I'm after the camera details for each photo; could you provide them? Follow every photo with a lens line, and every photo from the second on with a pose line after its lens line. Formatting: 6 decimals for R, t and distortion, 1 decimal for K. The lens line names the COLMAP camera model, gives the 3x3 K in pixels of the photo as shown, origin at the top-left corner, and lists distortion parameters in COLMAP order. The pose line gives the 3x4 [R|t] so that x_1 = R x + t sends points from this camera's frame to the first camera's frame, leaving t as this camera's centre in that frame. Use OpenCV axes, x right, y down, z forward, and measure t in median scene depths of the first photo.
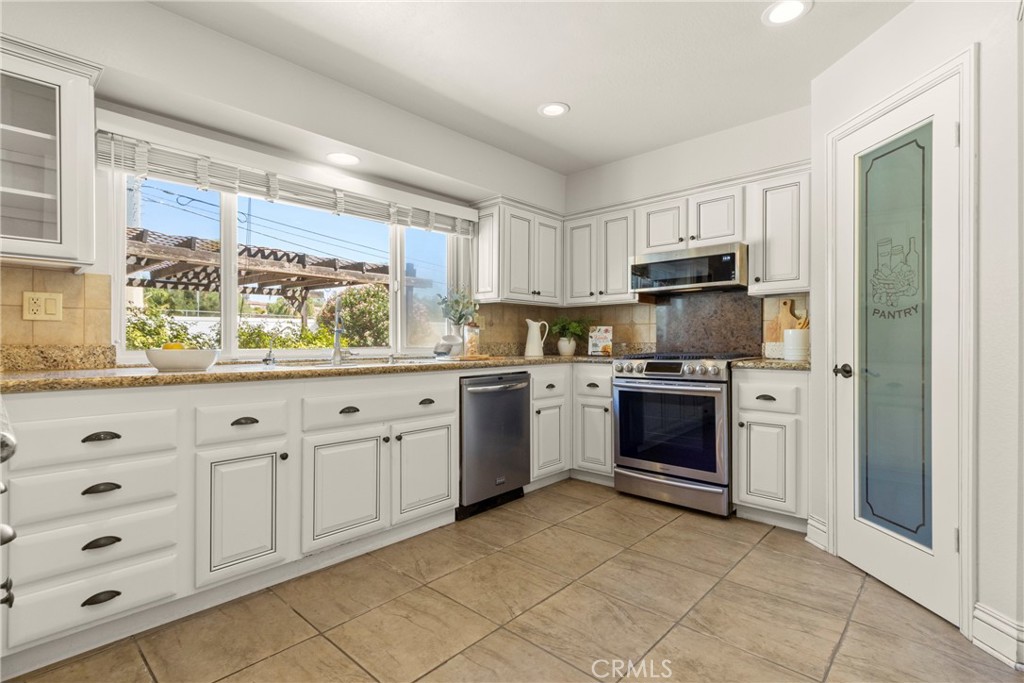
lens RADIAL K [[479.6, 0, 510.8], [0, 479.6, 345.2], [0, 0, 1]] dist [0.003394, 0.000214]
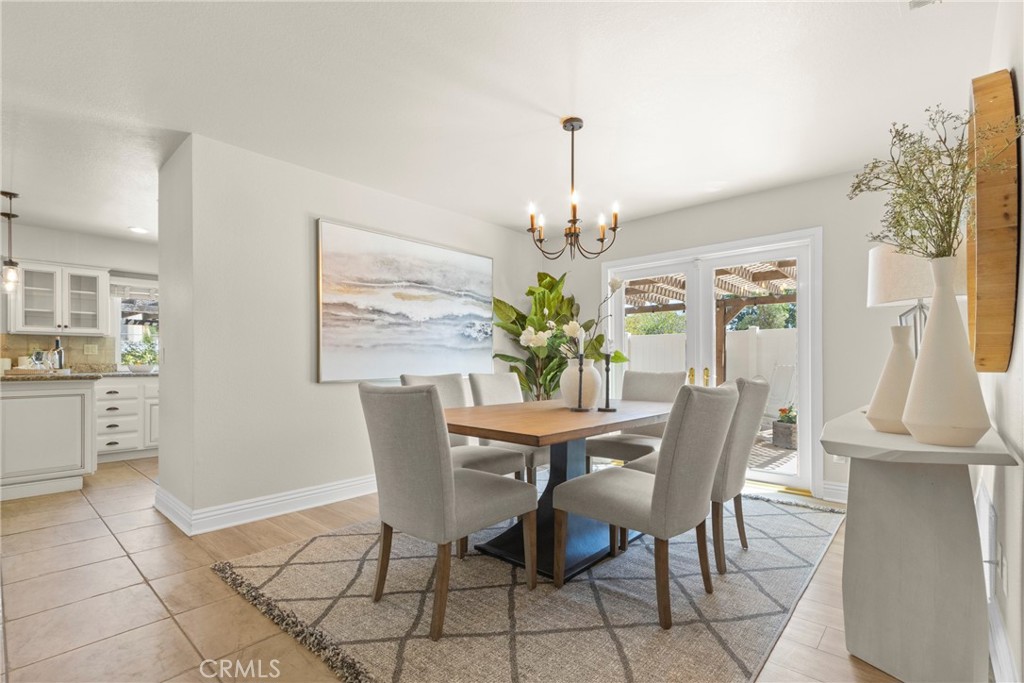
lens RADIAL K [[467.4, 0, 516.0], [0, 467.4, 360.3], [0, 0, 1]] dist [0.001278, 0.000117]
pose [[0.999889, -0.000631, 0.014862, 0.976102], [0.000706, 0.999987, -0.005024, -0.002470], [-0.014858, 0.005034, 0.999877, -1.175647]]
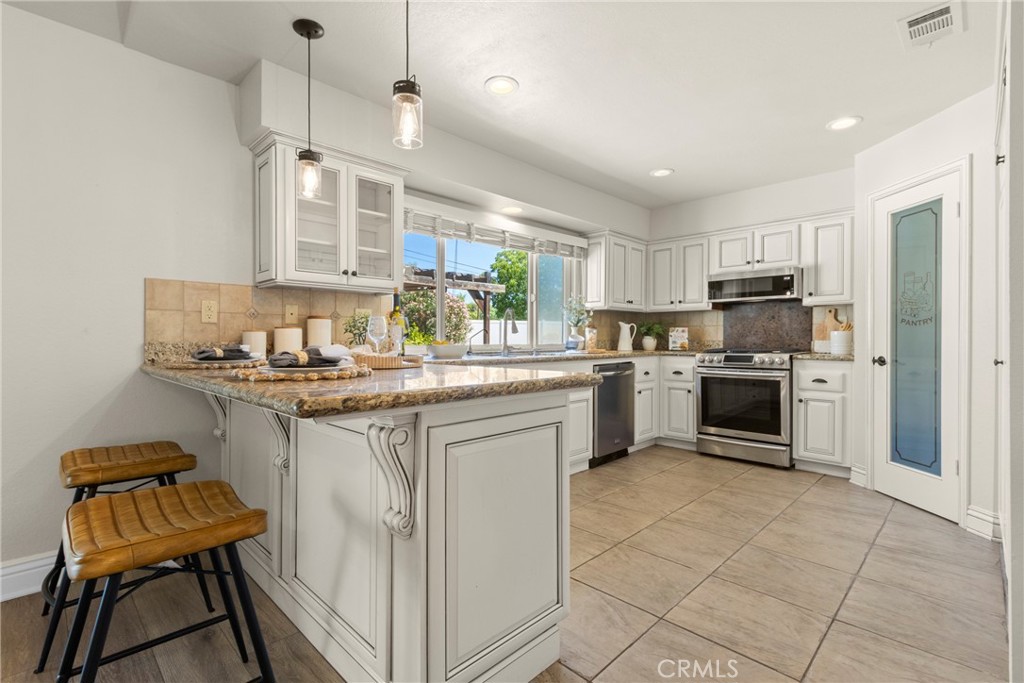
lens RADIAL K [[464.2, 0, 512.0], [0, 464.2, 341.5], [0, 0, 1]] dist [0.006378, -0.001016]
pose [[0.999363, 0.002468, -0.035608, -0.290220], [-0.002413, 0.999996, 0.001583, -0.003779], [0.035612, -0.001496, 0.999365, -0.352468]]
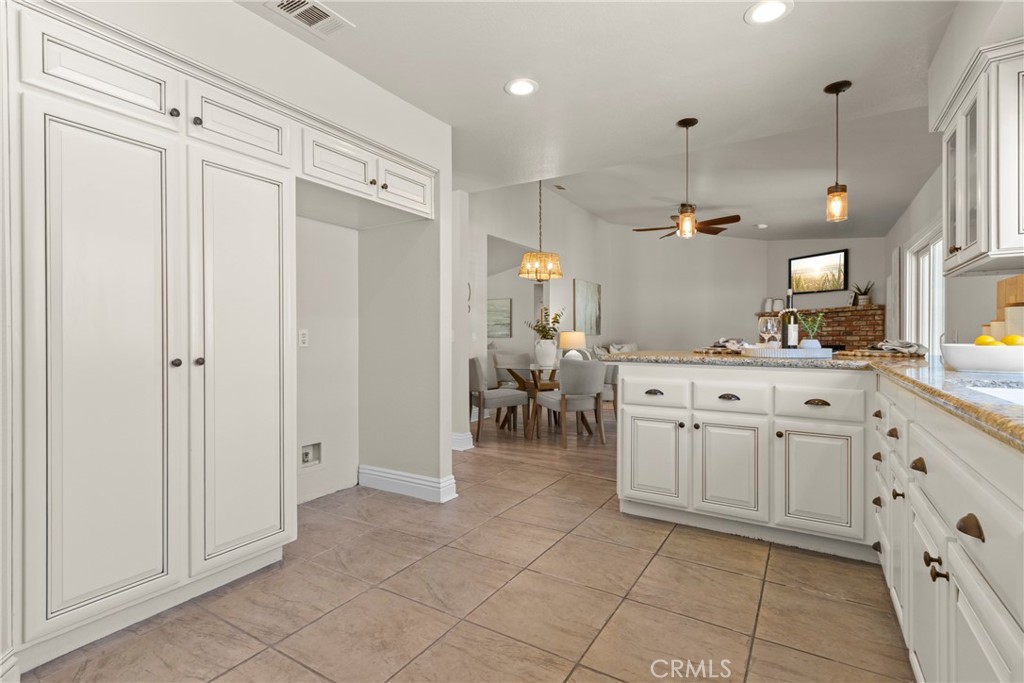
lens RADIAL K [[481.1, 0, 512.0], [0, 481.1, 341.5], [0, 0, 1]] dist [-0.000173, -0.000010]
pose [[-0.980881, 0.004661, -0.194555, 0.164397], [0.001971, 0.999900, 0.014019, -0.006662], [0.194600, 0.013368, -0.980792, 1.133197]]
